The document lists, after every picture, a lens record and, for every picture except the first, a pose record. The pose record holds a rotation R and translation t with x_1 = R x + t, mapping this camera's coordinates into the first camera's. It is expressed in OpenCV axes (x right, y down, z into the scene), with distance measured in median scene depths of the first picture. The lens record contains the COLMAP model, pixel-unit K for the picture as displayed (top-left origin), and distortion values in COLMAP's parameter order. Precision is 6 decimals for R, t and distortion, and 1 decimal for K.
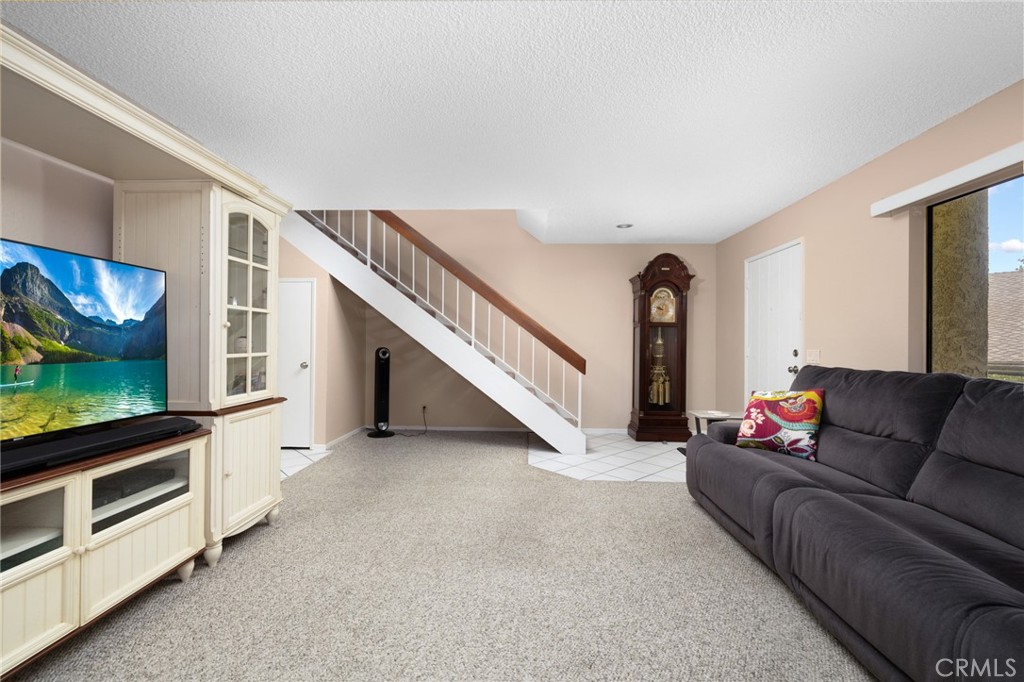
lens RADIAL K [[430.1, 0, 512.7], [0, 430.1, 334.8], [0, 0, 1]] dist [0.002726, 0.000505]
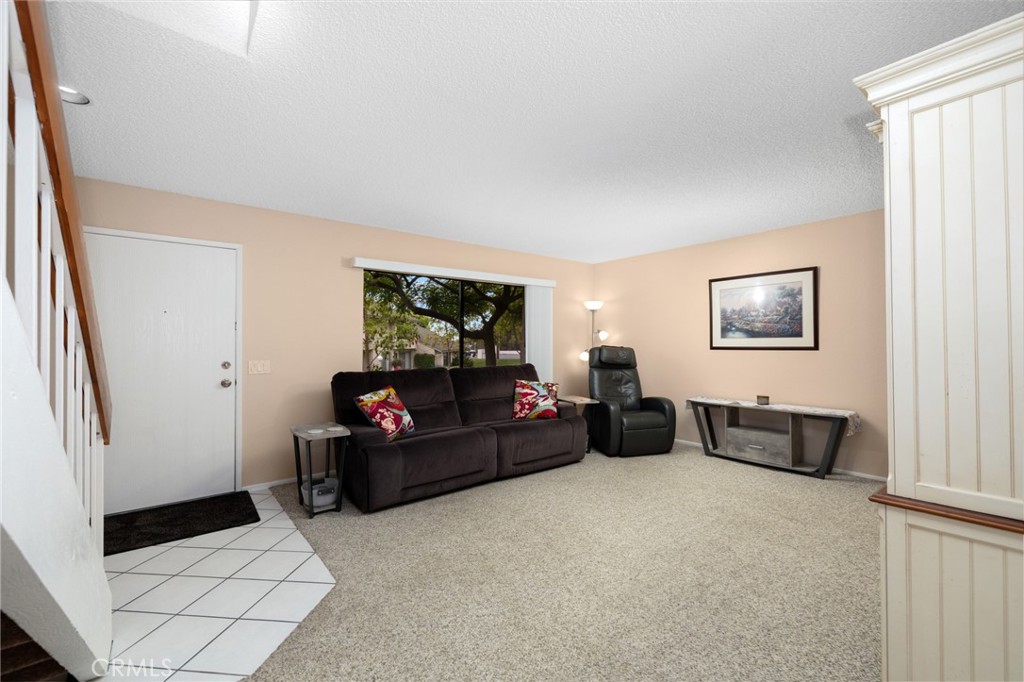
lens RADIAL K [[430.1, 0, 511.5], [0, 430.1, 341.6], [0, 0, 1]] dist [0.002726, 0.000505]
pose [[-0.654573, 0.002513, 0.755994, -0.925889], [-0.011820, 0.999838, -0.013558, -0.012680], [-0.755906, -0.017810, -0.654438, 2.370435]]
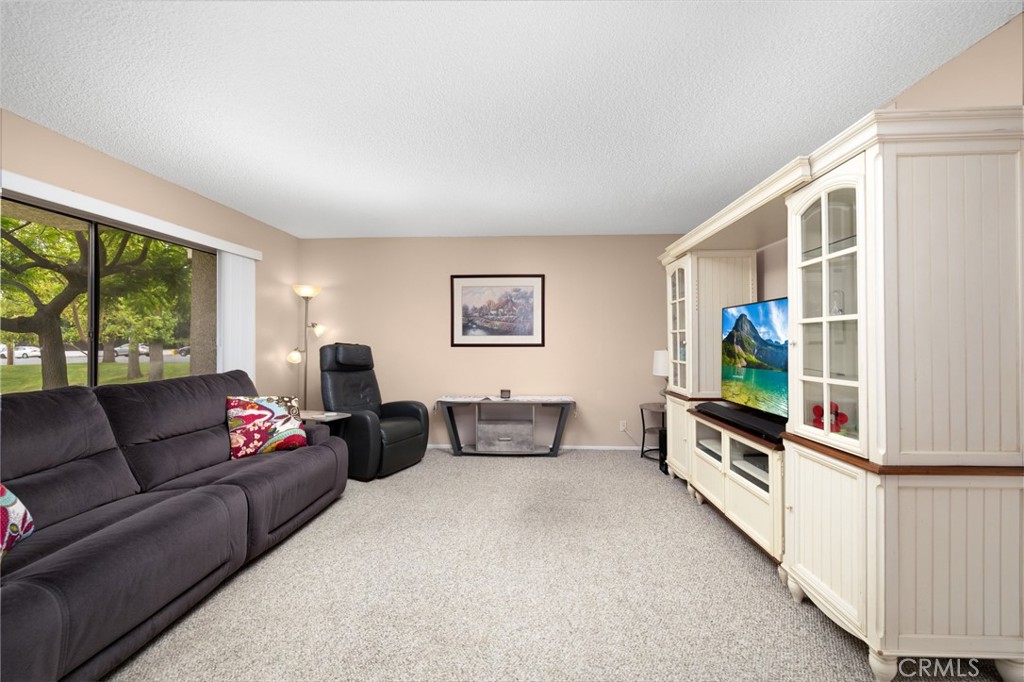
lens RADIAL K [[430.1, 0, 512.6], [0, 430.1, 340.5], [0, 0, 1]] dist [0.002726, 0.000505]
pose [[-0.999969, -0.003644, 0.006995, -0.098820], [-0.003759, 0.999857, -0.016508, -0.010617], [-0.006933, -0.016534, -0.999839, 2.300671]]
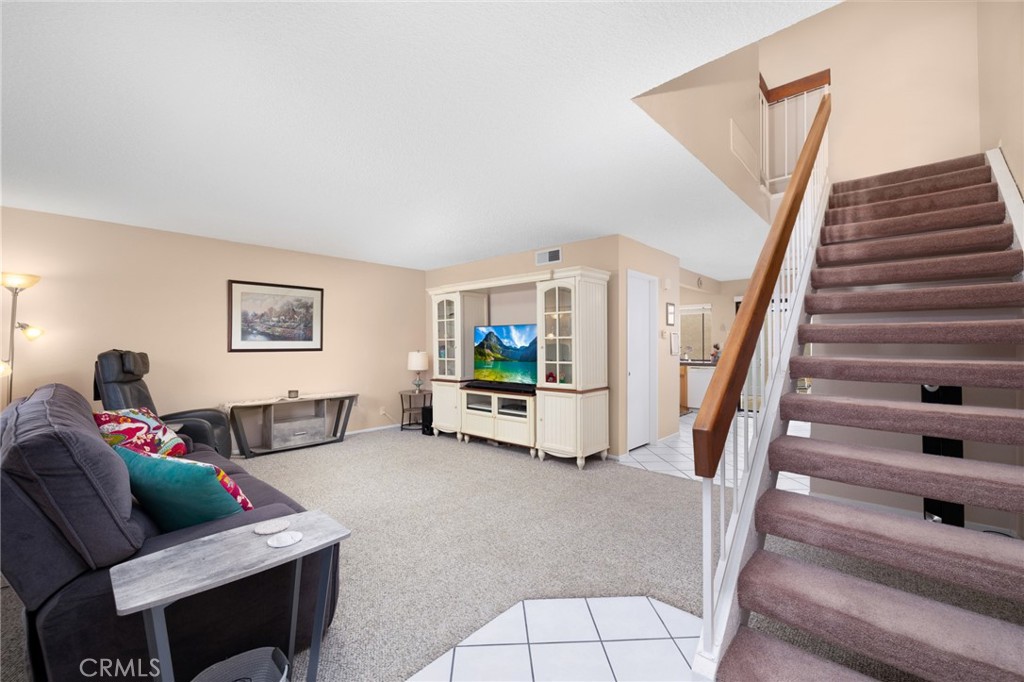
lens RADIAL K [[430.1, 0, 514.5], [0, 430.1, 345.2], [0, 0, 1]] dist [0.002726, 0.000505]
pose [[-0.632796, -0.002918, -0.774313, 1.216589], [0.008660, 0.999904, -0.010845, -0.013081], [0.774270, -0.013569, -0.632709, 2.656762]]
